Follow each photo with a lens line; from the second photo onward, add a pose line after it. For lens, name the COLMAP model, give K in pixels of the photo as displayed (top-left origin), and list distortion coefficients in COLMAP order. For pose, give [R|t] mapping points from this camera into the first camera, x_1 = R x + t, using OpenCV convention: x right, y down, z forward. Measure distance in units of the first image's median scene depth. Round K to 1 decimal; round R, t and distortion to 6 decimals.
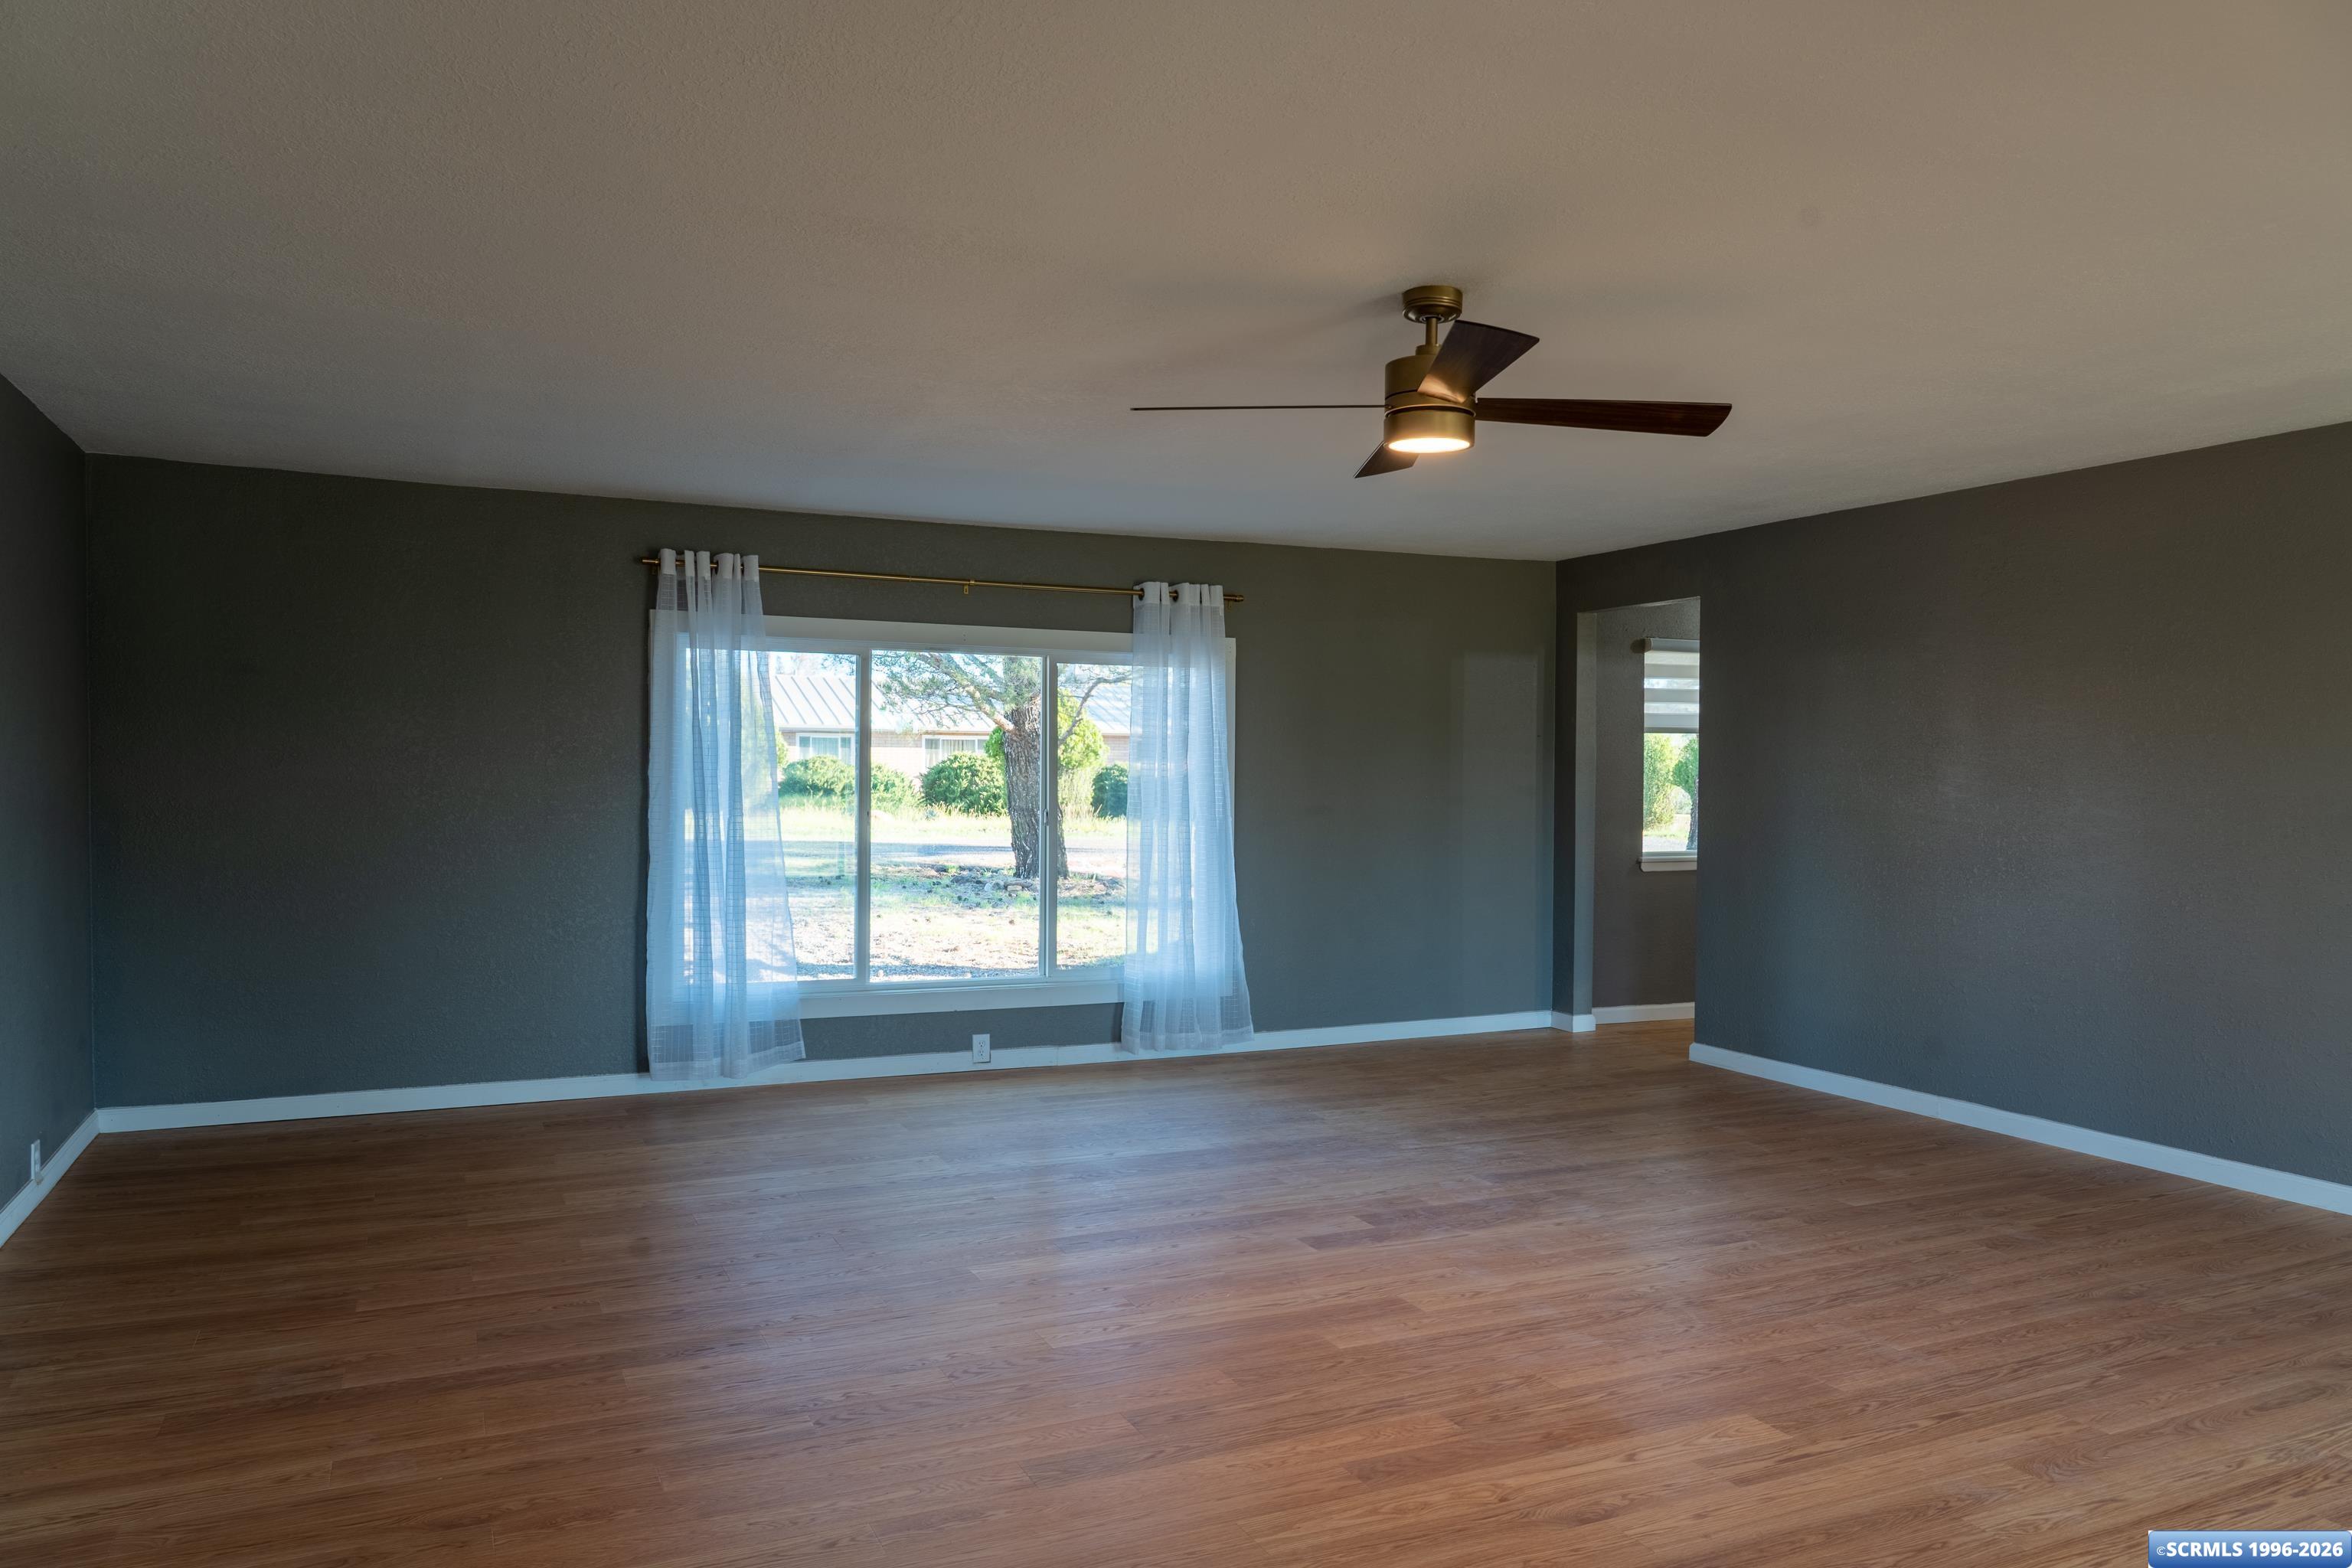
lens RADIAL K [[1609.3, 0, 1176.0], [0, 1609.3, 784.0], [0, 0, 1]] dist [-0.018561, -0.001002]
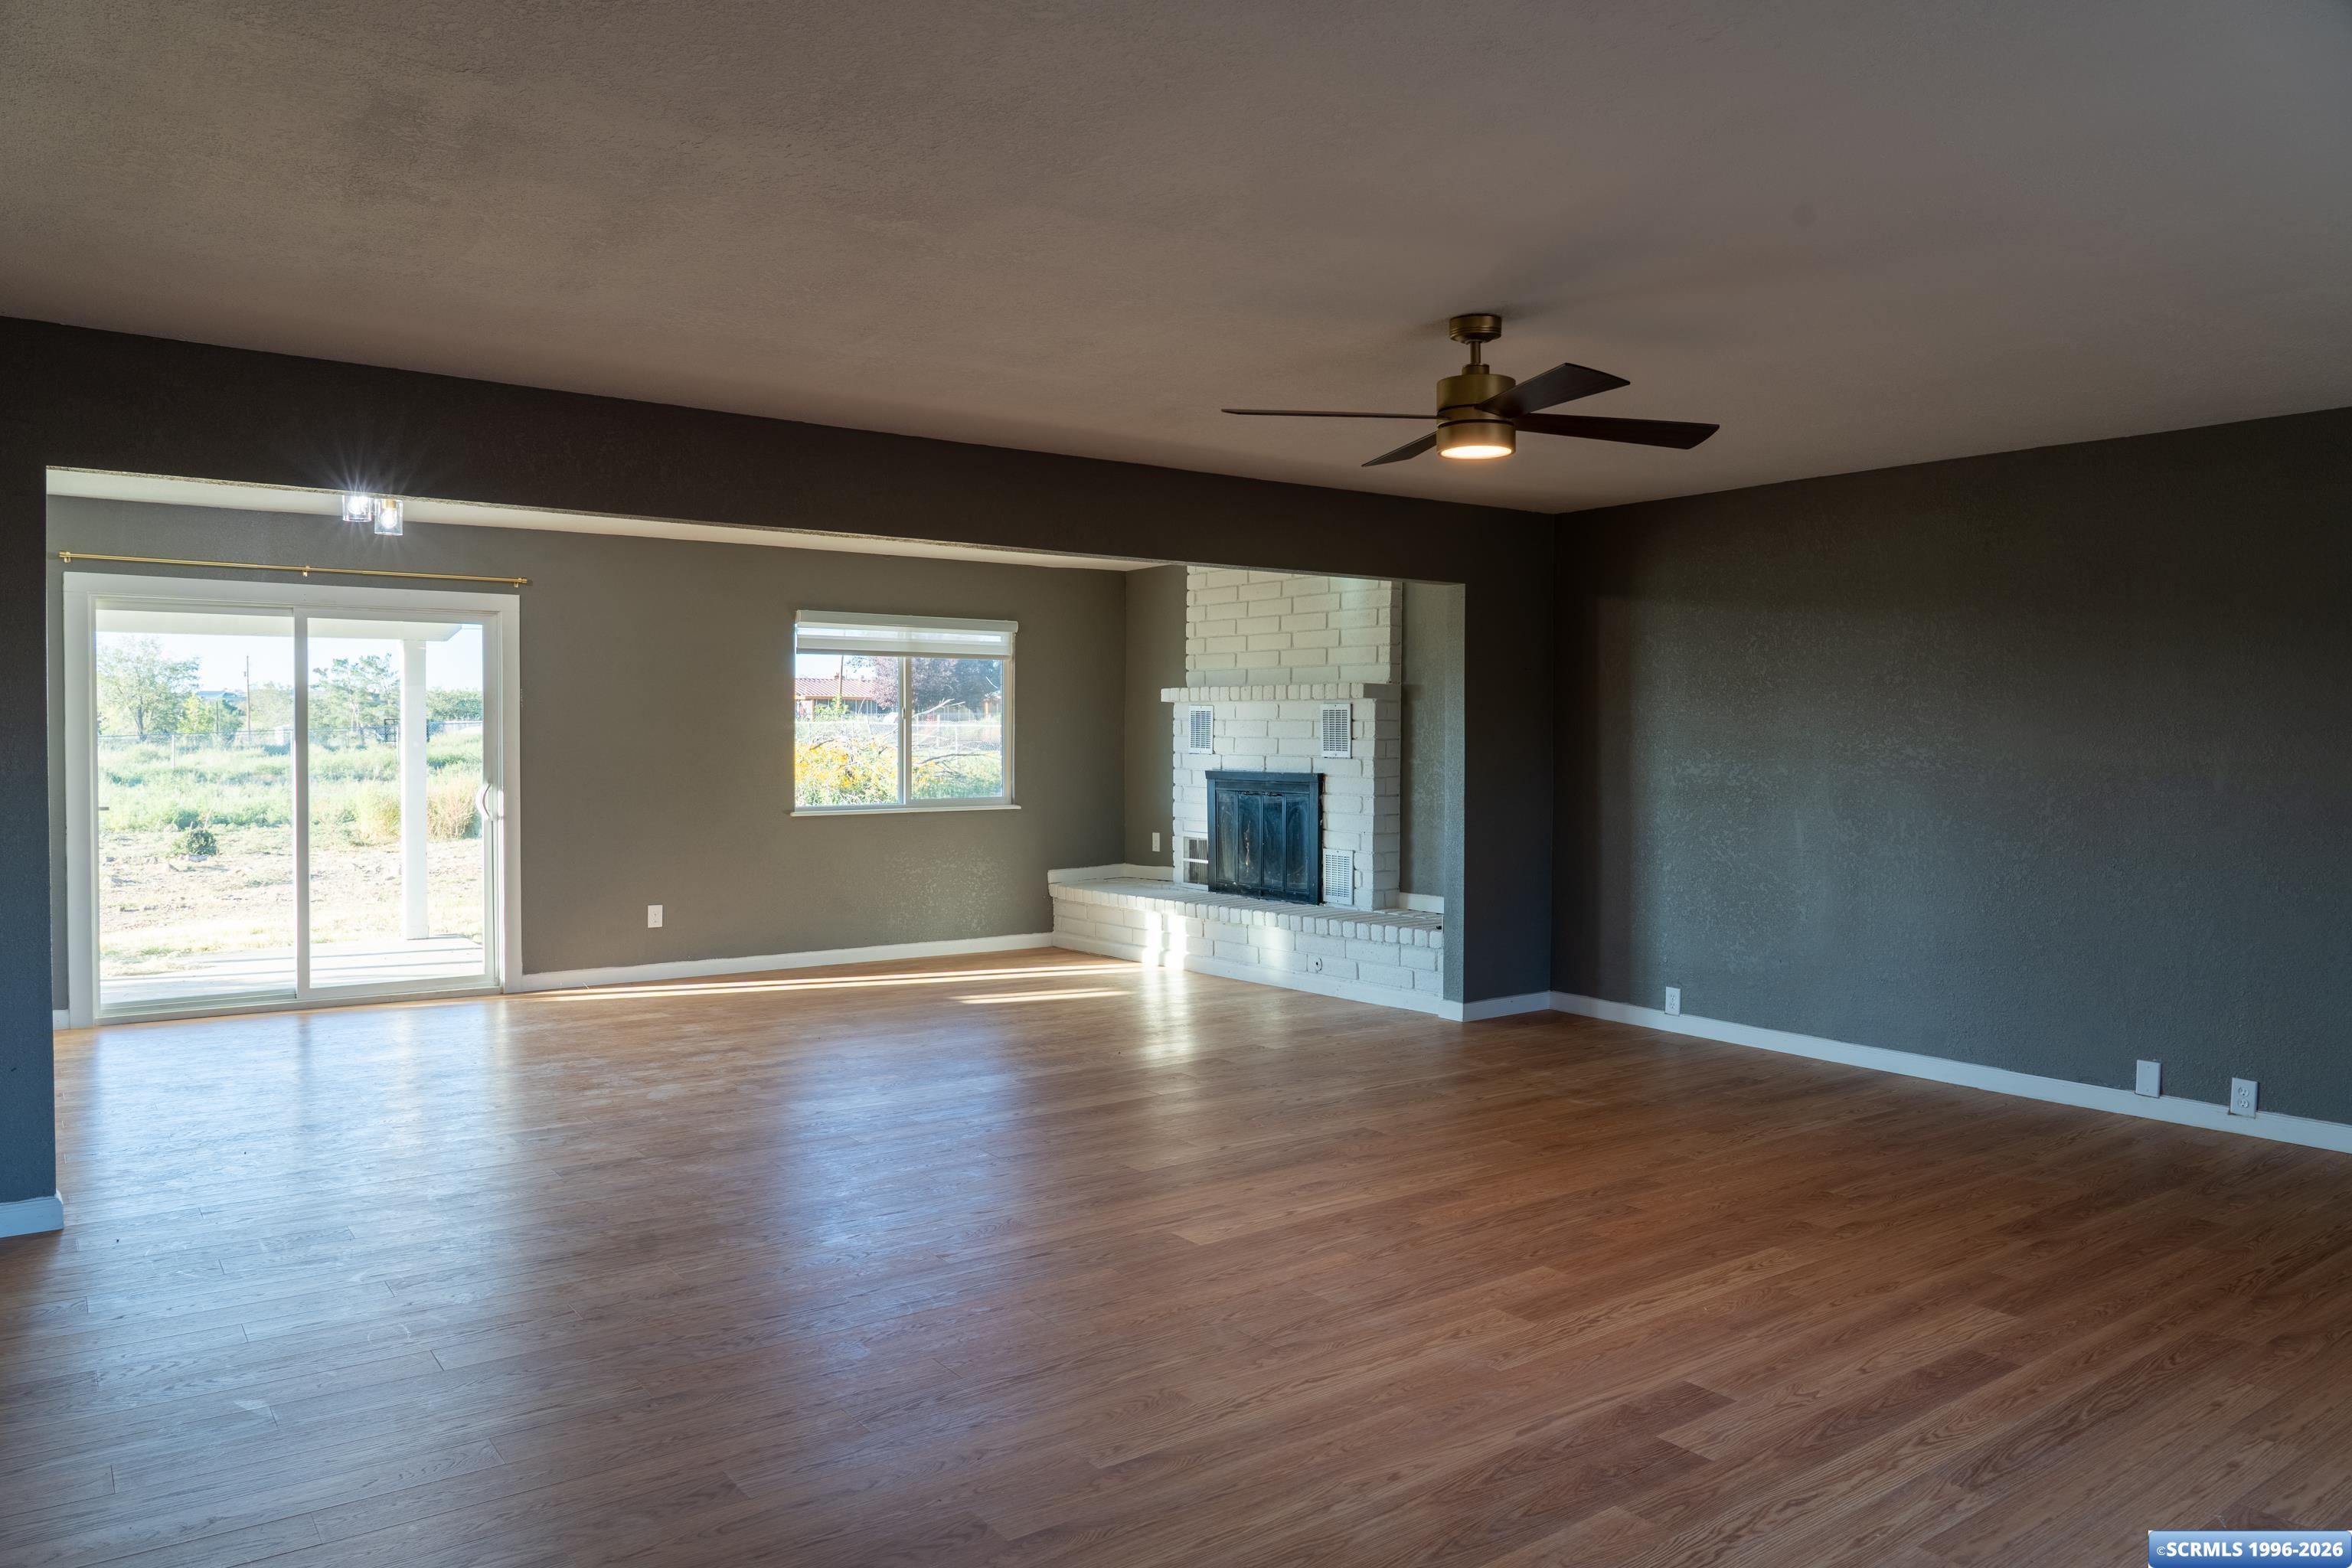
lens RADIAL K [[1614.2, 0, 1245.4], [0, 1614.2, 779.2], [0, 0, 1]] dist [-0.023122, -0.001941]
pose [[-0.971550, -0.007004, -0.236729, 0.478223], [-0.015823, 0.999249, 0.035374, -0.015113], [0.236303, 0.038113, -0.970932, 1.704758]]
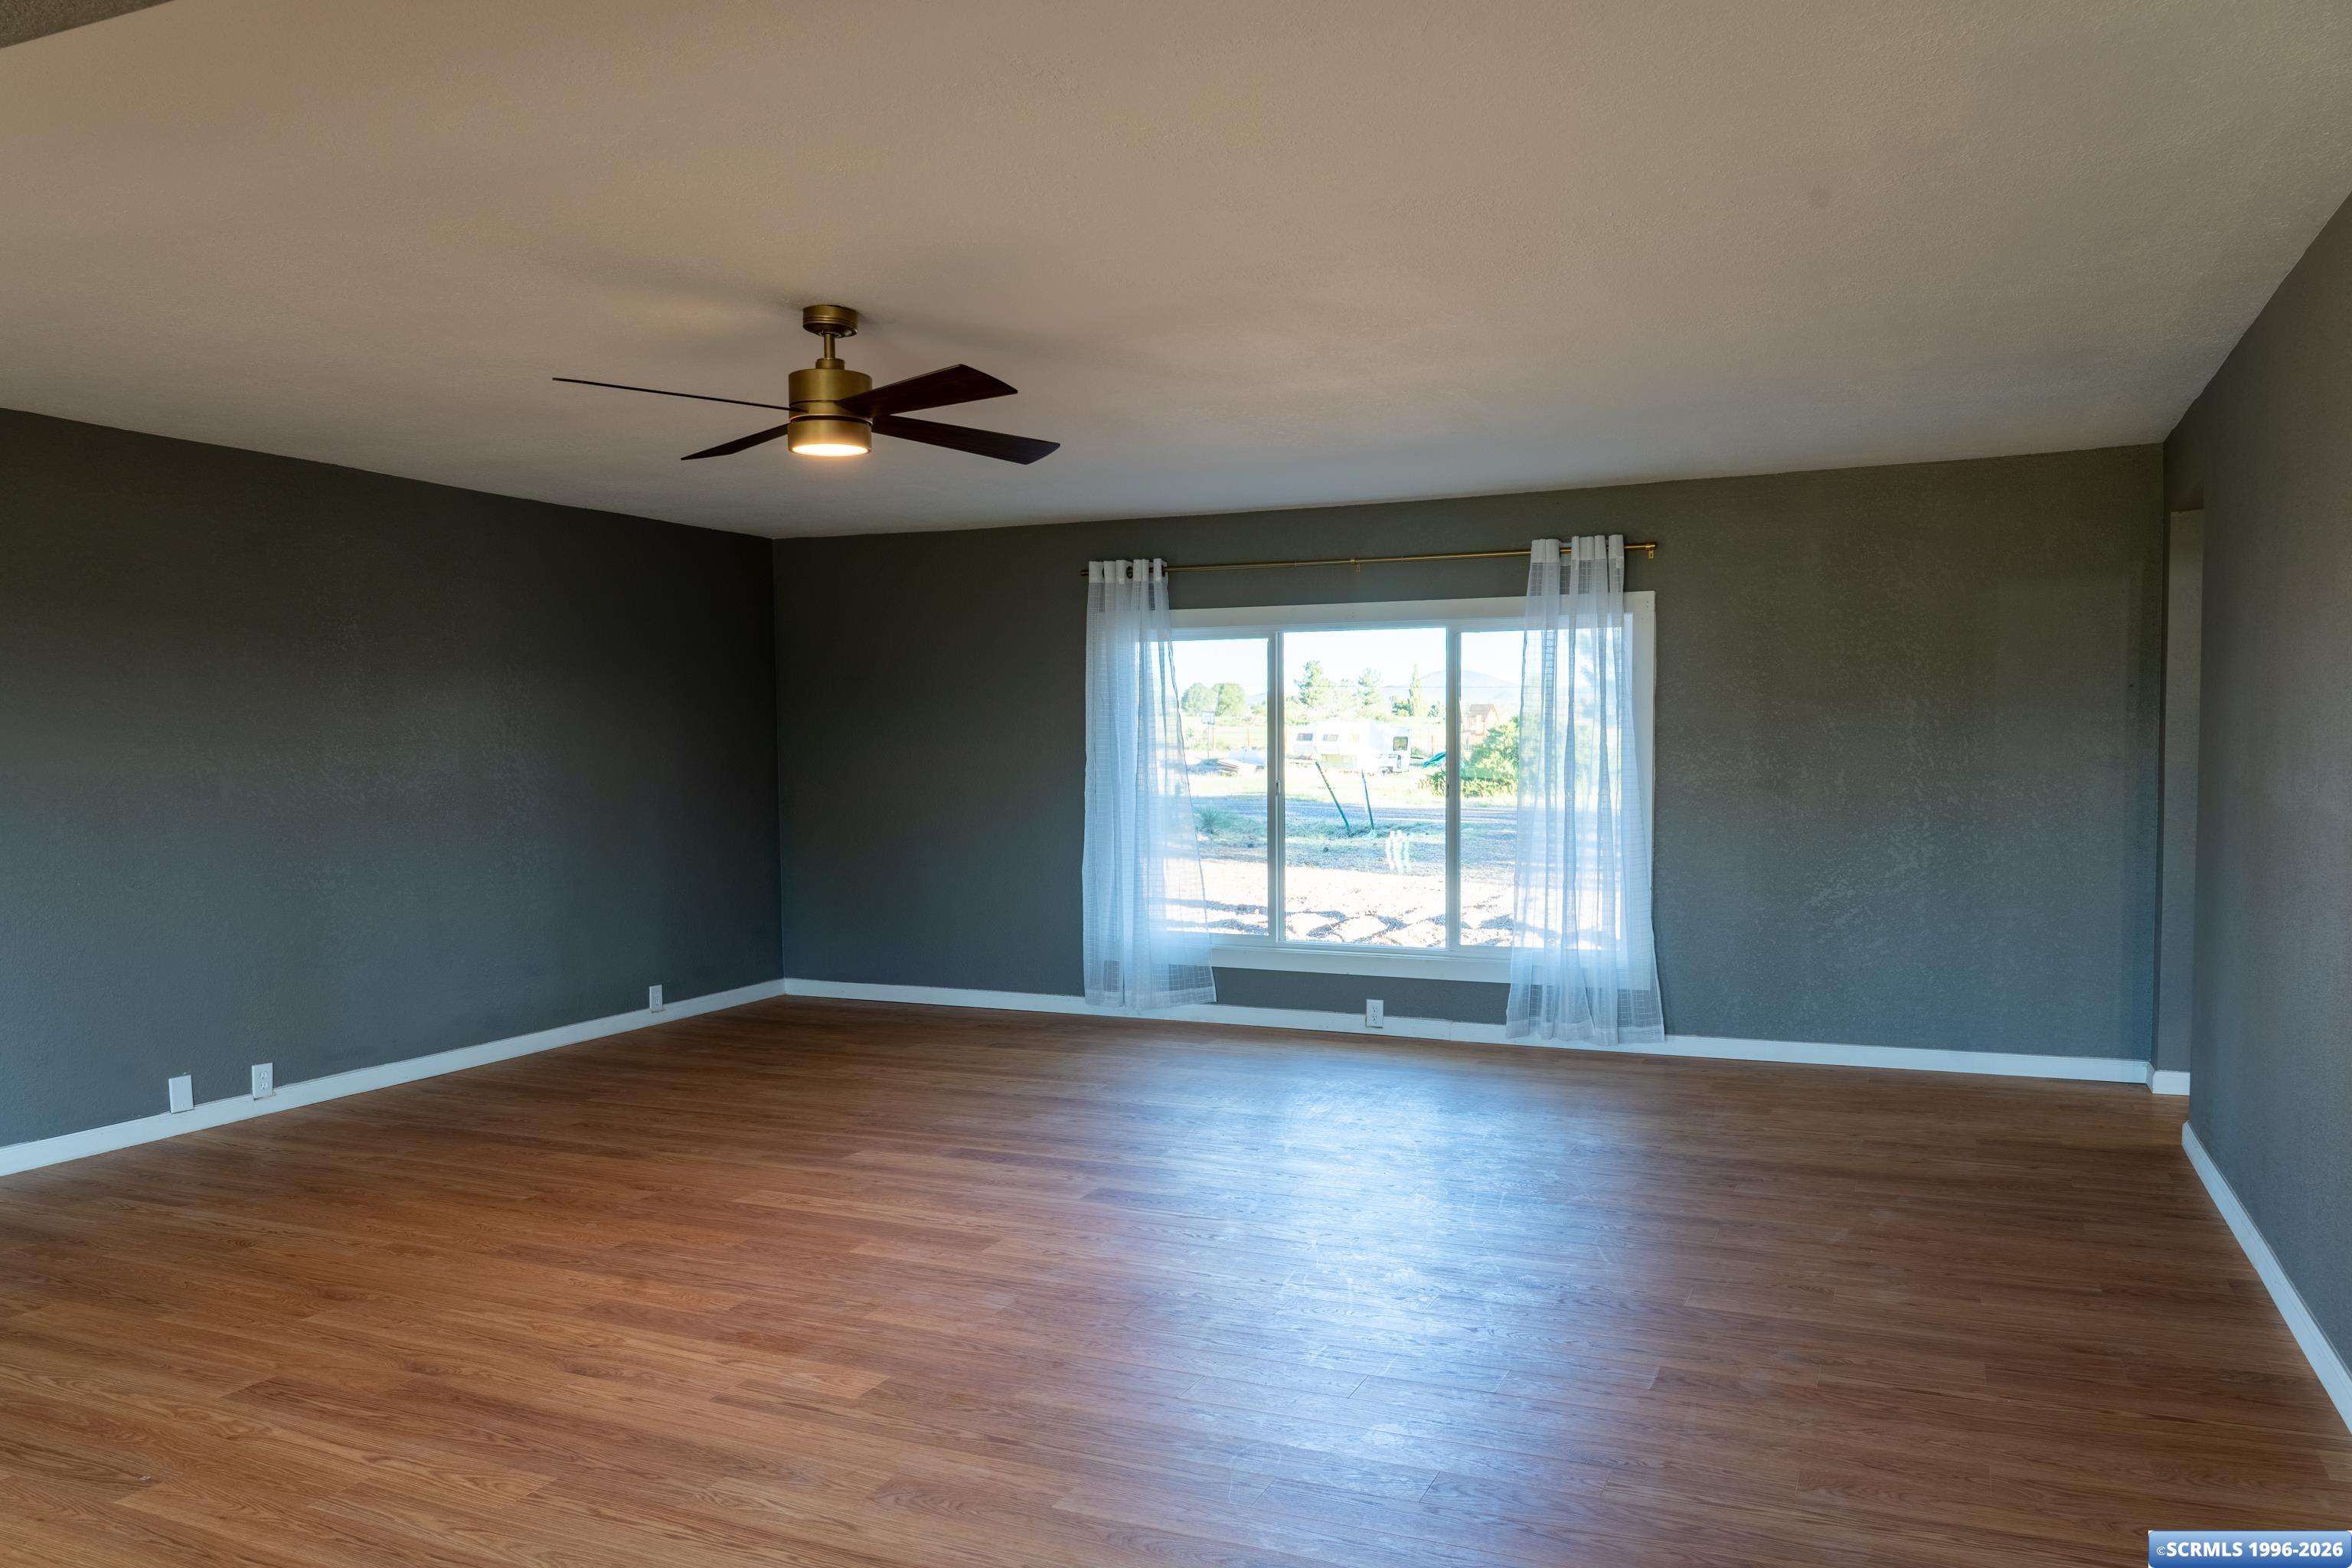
lens RADIAL K [[1638.3, 0, 1183.0], [0, 1638.3, 819.9], [0, 0, 1]] dist [-0.014722, 0.003368]
pose [[0.660989, 0.022662, -0.750054, 0.952251], [0.005415, 0.999374, 0.034967, 0.005128], [0.750376, -0.027175, 0.660452, 0.355535]]
